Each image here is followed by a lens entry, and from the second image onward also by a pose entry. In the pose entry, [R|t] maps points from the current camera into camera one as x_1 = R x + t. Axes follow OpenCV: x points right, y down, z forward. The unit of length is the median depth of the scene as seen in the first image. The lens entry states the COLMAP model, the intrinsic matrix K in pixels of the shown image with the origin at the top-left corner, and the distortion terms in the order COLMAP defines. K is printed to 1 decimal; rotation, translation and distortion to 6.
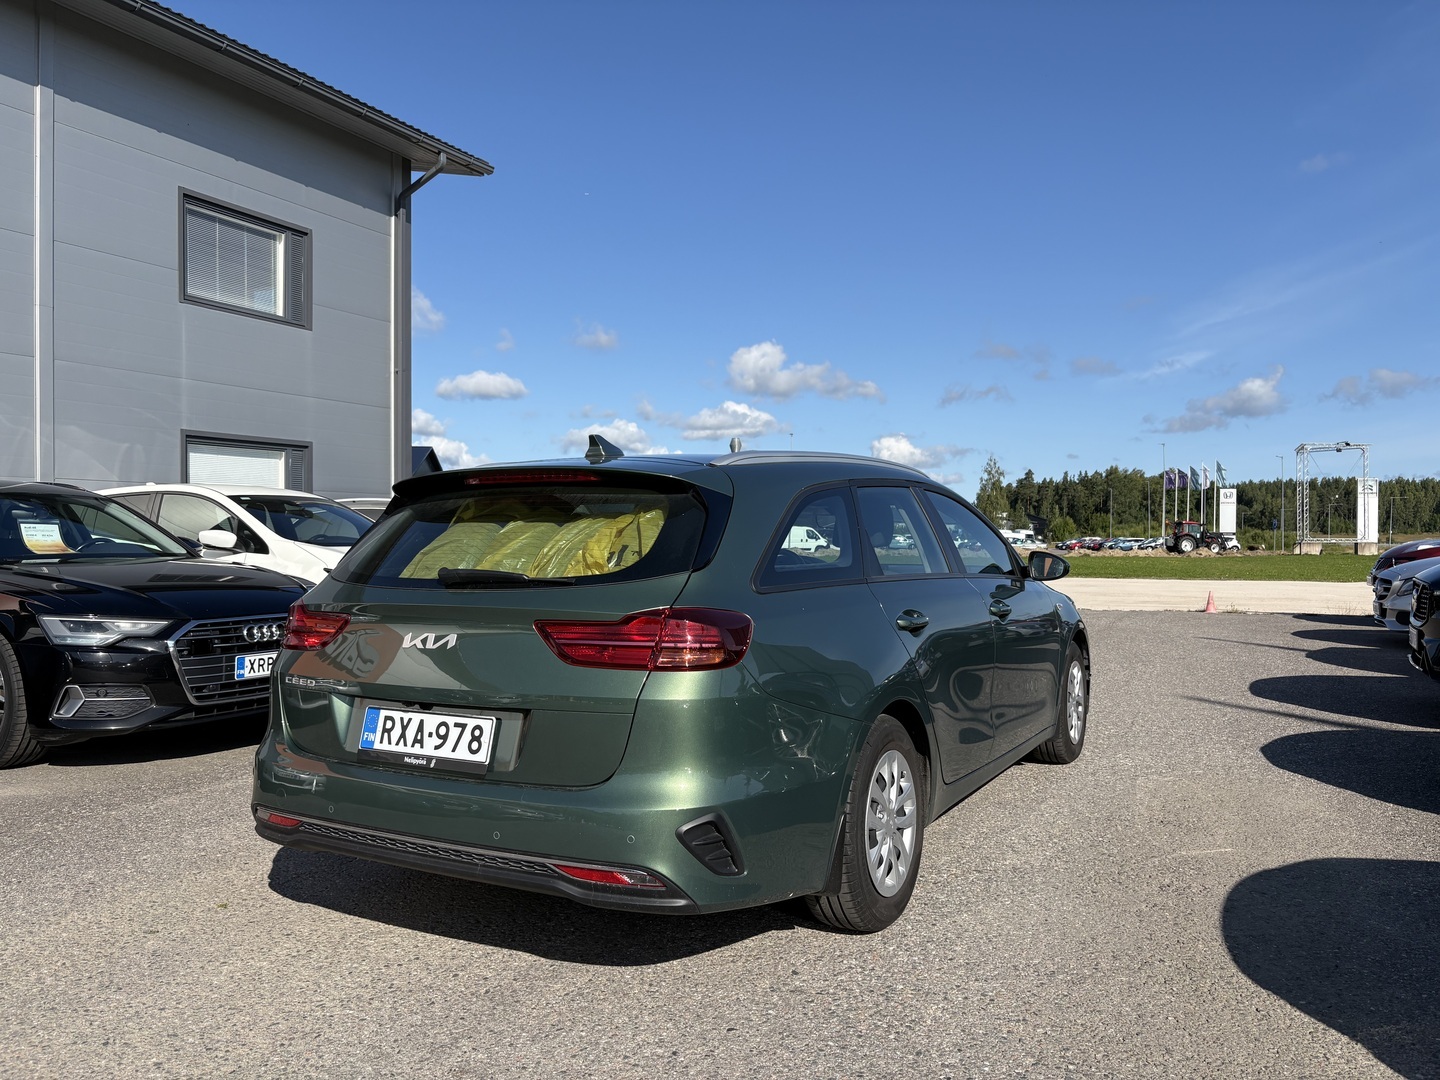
lens RADIAL K [[1090.8, 0, 727.3], [0, 1090.8, 538.7], [0, 0, 1]] dist [0.054248, -0.066788]
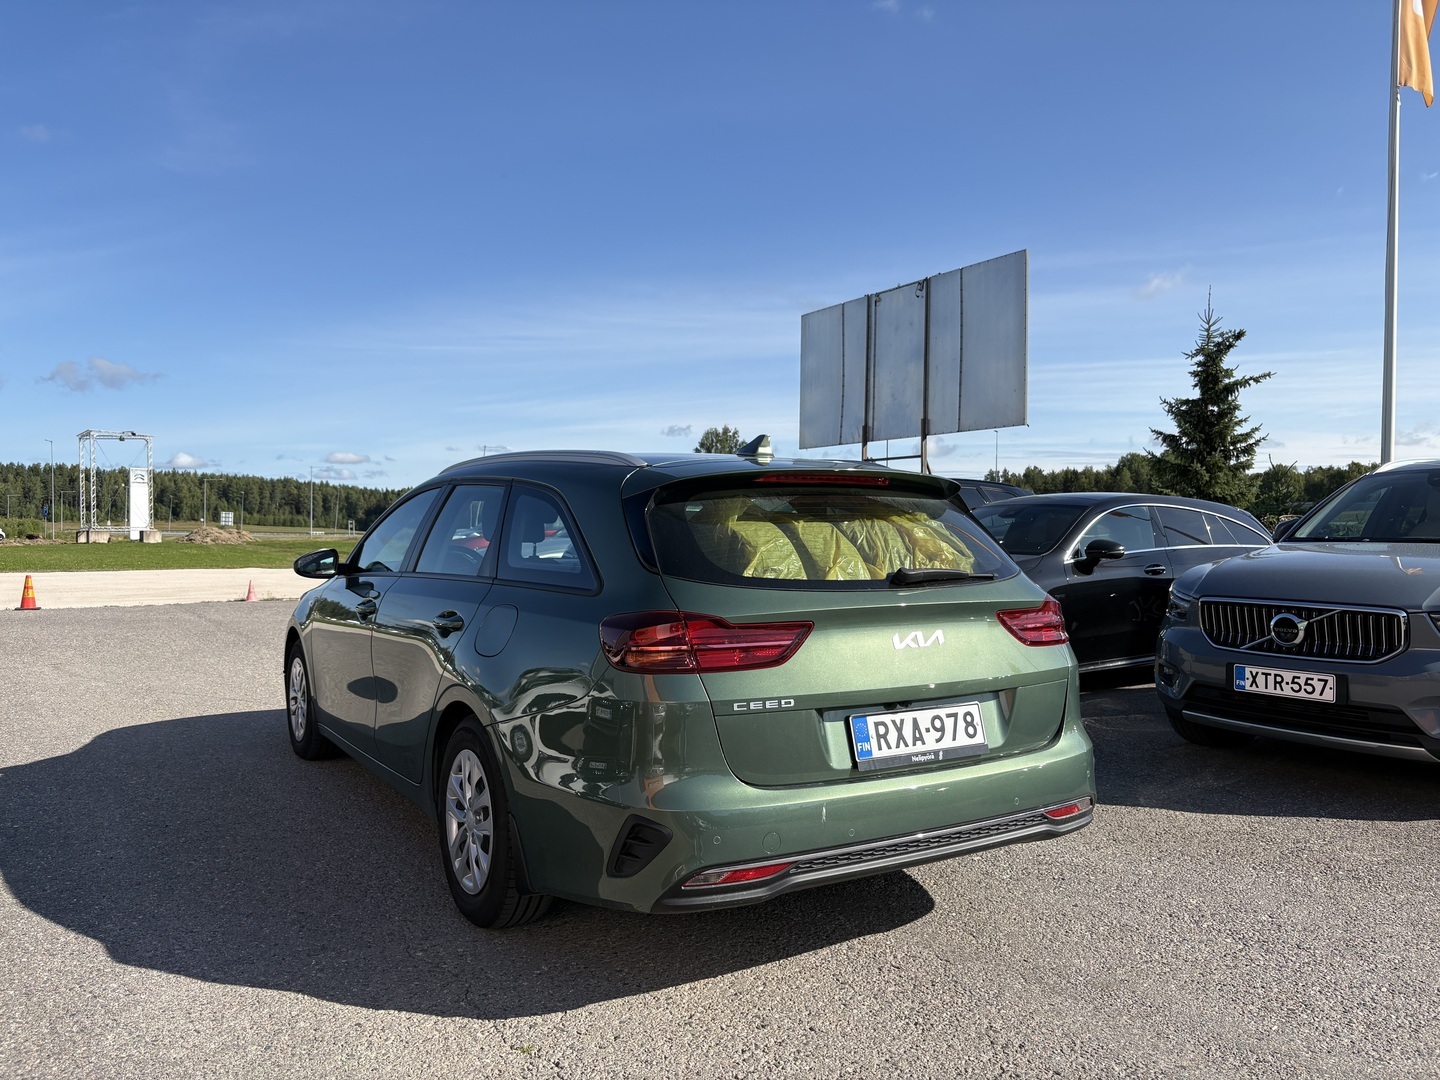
lens RADIAL K [[1090.8, 0, 723.4], [0, 1090.8, 539.8], [0, 0, 1]] dist [0.054248, -0.066788]
pose [[0.495459, -0.008803, 0.868587, -0.355685], [-0.001877, 0.999935, 0.011205, -0.002933], [-0.868629, -0.007182, 0.495410, 0.187169]]
